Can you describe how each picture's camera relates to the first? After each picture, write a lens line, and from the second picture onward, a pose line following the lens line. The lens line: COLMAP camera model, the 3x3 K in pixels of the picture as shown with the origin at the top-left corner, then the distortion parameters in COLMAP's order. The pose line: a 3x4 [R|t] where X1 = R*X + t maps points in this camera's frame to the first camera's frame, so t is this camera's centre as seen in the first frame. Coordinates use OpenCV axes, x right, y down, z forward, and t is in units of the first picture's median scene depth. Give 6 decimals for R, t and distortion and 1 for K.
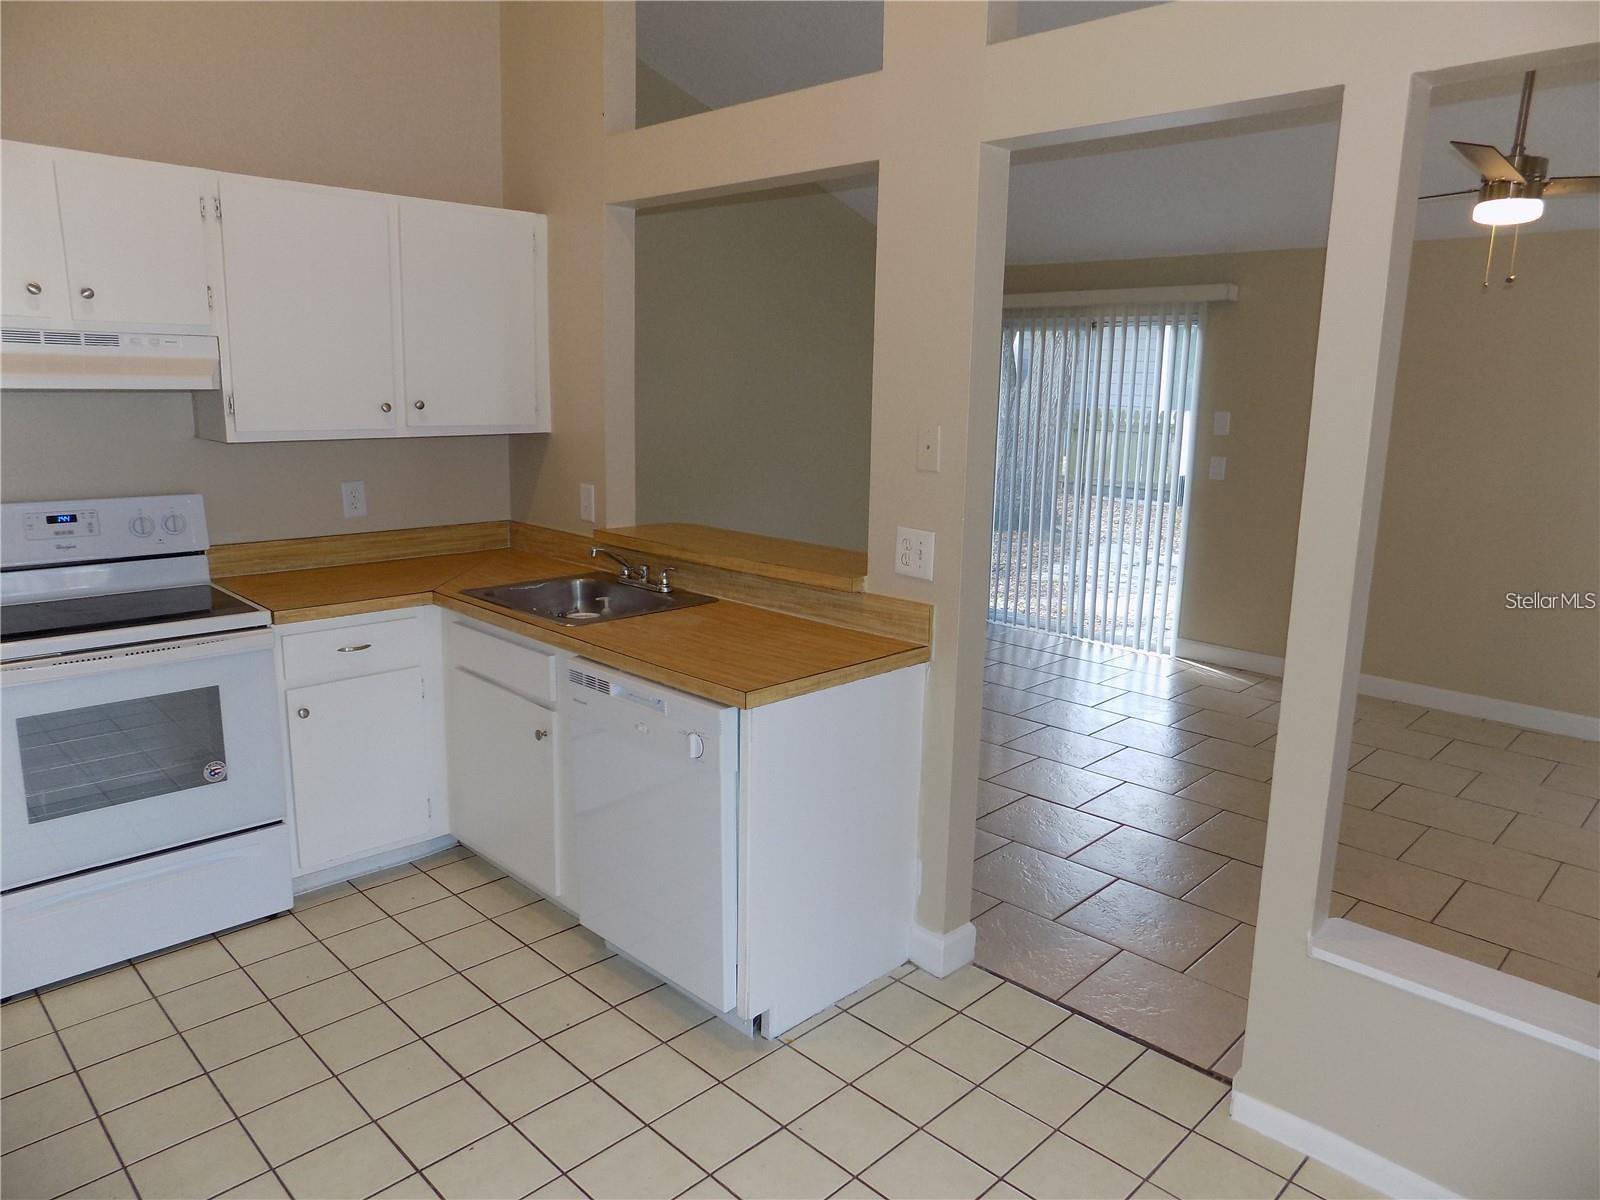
lens RADIAL K [[1075.1, 0, 800.0], [0, 1075.1, 600.0], [0, 0, 1]] dist [-0.060255, 0.058582]
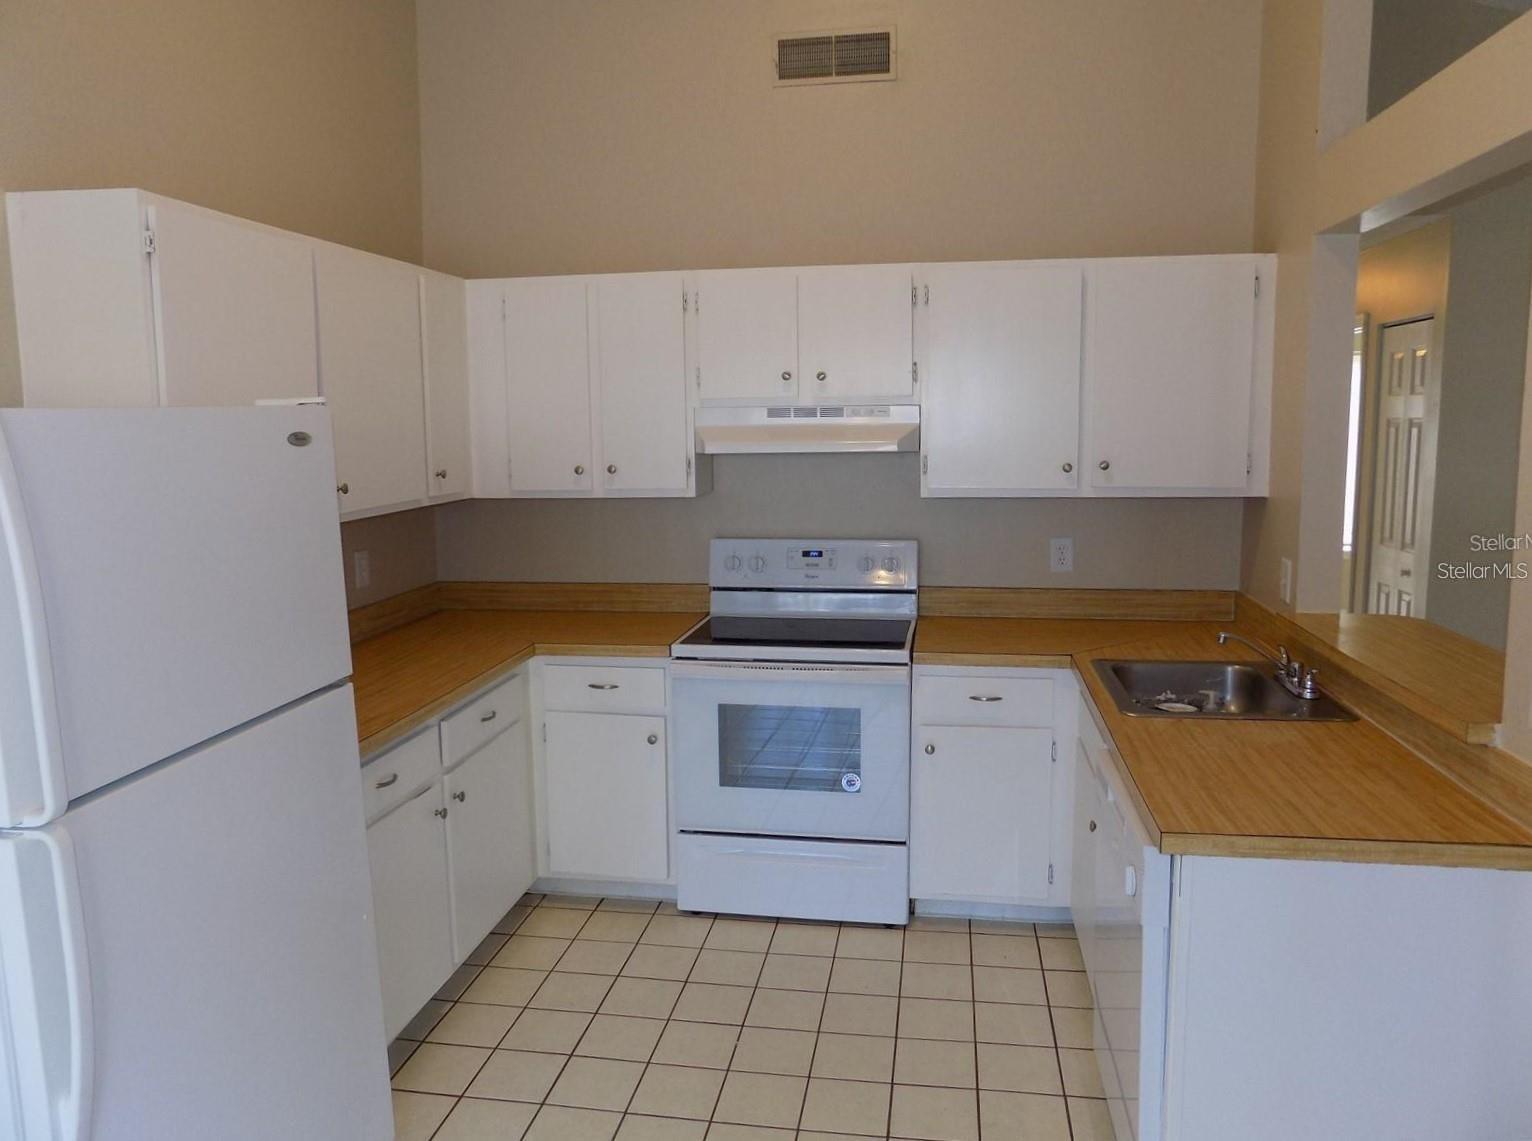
lens RADIAL K [[1094.4, 0, 766.0], [0, 1094.4, 570.5], [0, 0, 1]] dist [-0.067502, 0.081864]
pose [[0.591723, 0.084489, -0.801701, 0.301752], [-0.139448, 0.990228, 0.001433, -0.050577], [0.793988, 0.110947, 0.597723, 0.185813]]
